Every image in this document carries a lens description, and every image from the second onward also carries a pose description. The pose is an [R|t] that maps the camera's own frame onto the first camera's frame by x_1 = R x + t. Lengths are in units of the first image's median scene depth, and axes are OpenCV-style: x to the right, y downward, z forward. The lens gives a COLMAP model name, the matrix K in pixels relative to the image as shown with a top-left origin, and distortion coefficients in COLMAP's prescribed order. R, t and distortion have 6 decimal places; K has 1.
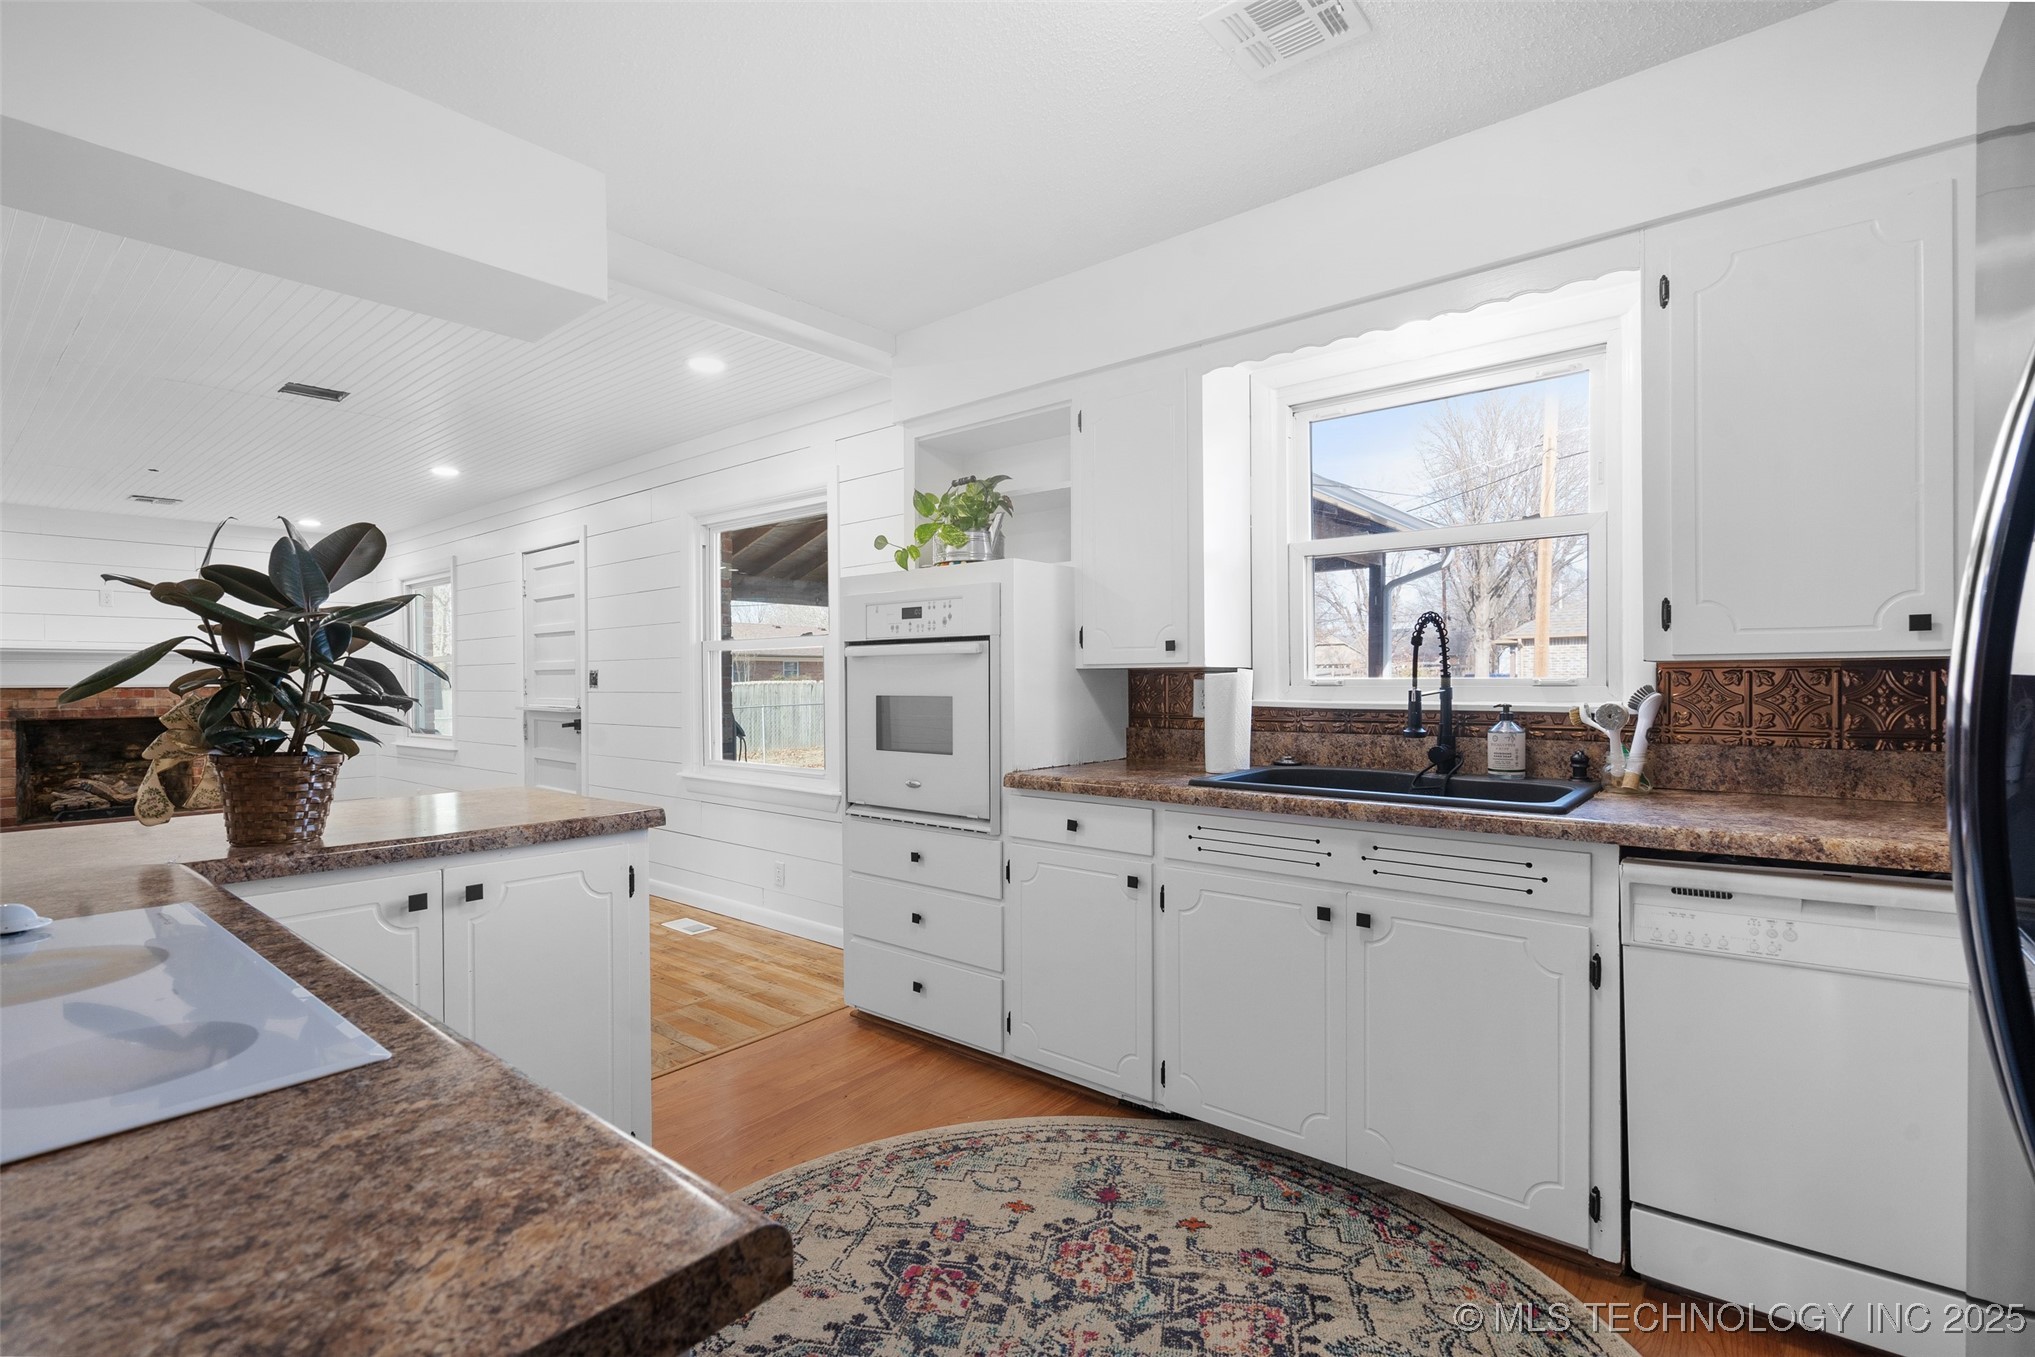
lens RADIAL K [[936.1, 0, 1017.5], [0, 936.1, 678.5], [0, 0, 1]] dist [0.000238, 0.000482]
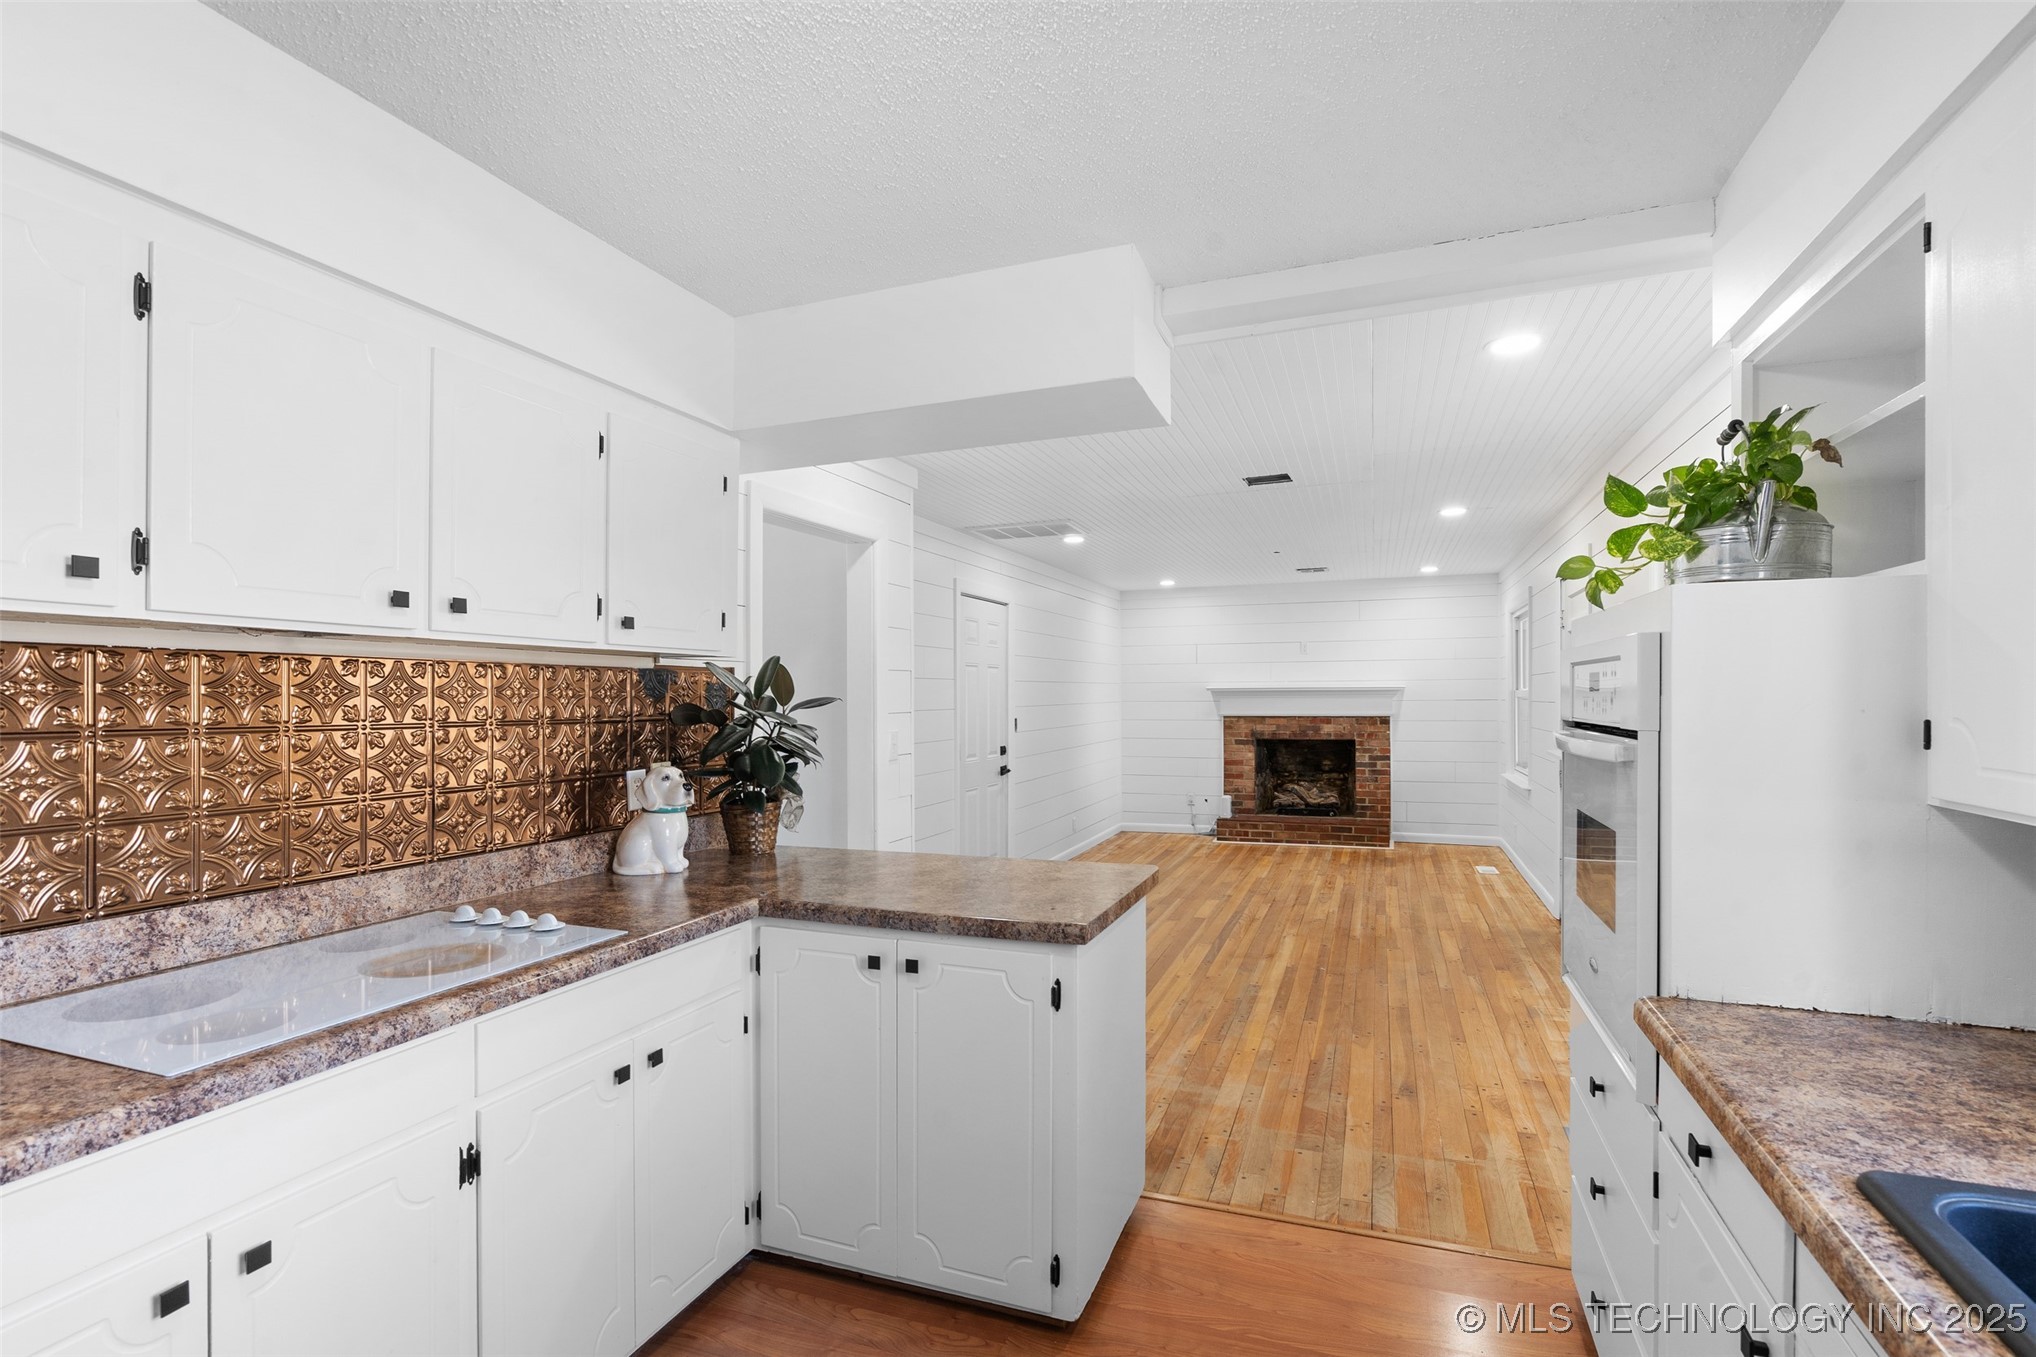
lens RADIAL K [[947.2, 0, 1018.3], [0, 947.2, 695.3], [0, 0, 1]] dist [-0.003304, 0.000606]
pose [[0.325612, 0.001856, -0.945502, 0.500091], [0.007855, 0.999958, 0.004669, -0.097177], [0.945471, -0.008947, 0.325584, 0.654858]]
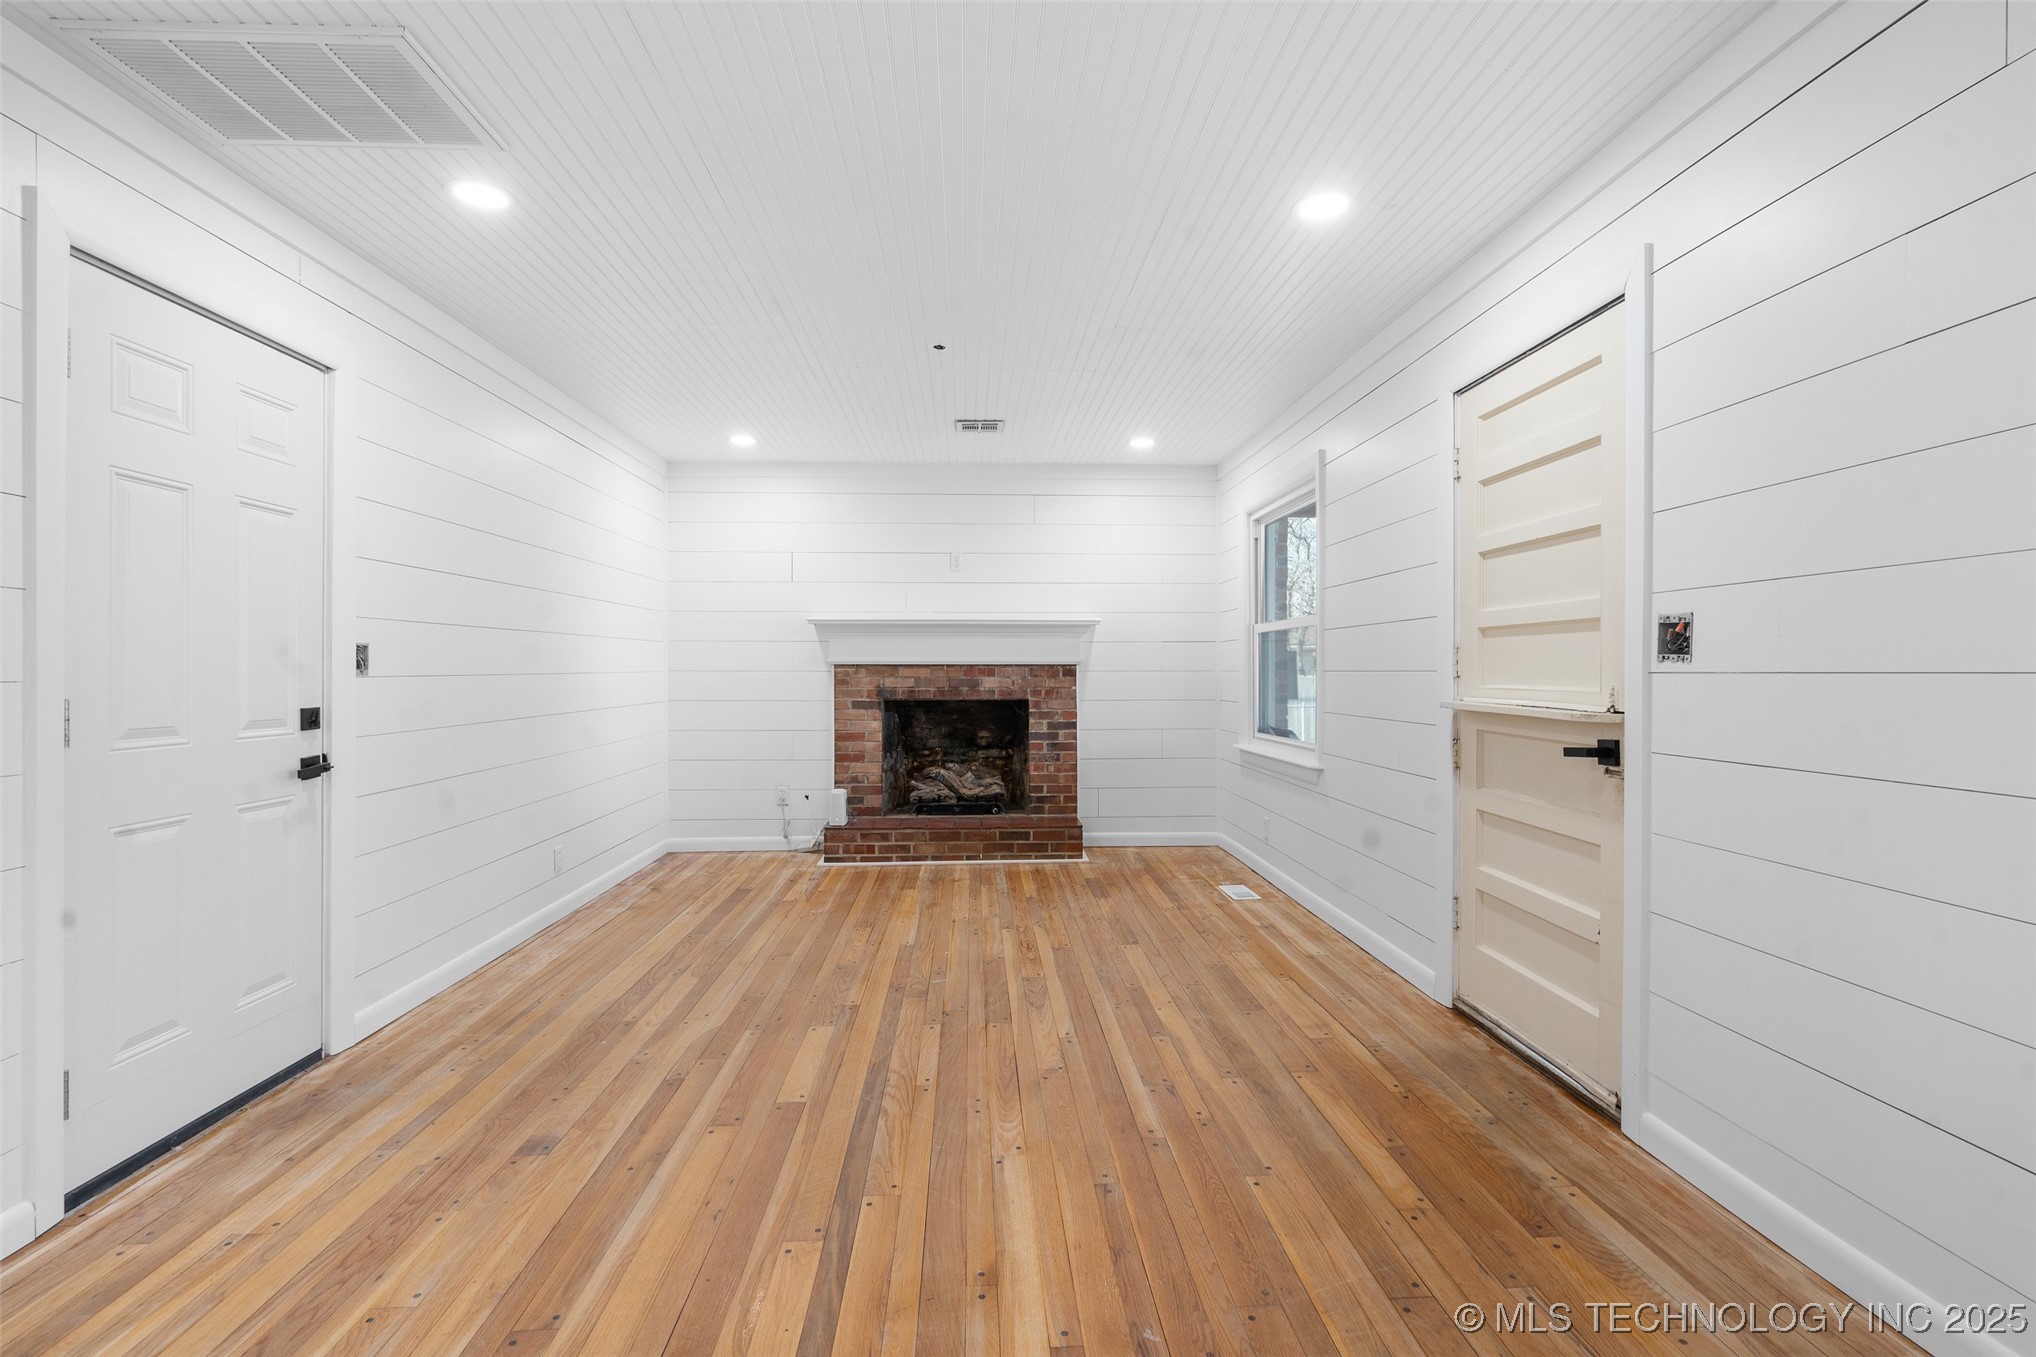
lens RADIAL K [[947.2, 0, 1018.3], [0, 947.2, 695.3], [0, 0, 1]] dist [-0.003304, 0.000606]
pose [[0.679087, 0.024709, -0.733642, -0.977056], [-0.001811, 0.999487, 0.031986, 0.033264], [0.734055, -0.020393, 0.678783, 1.515099]]
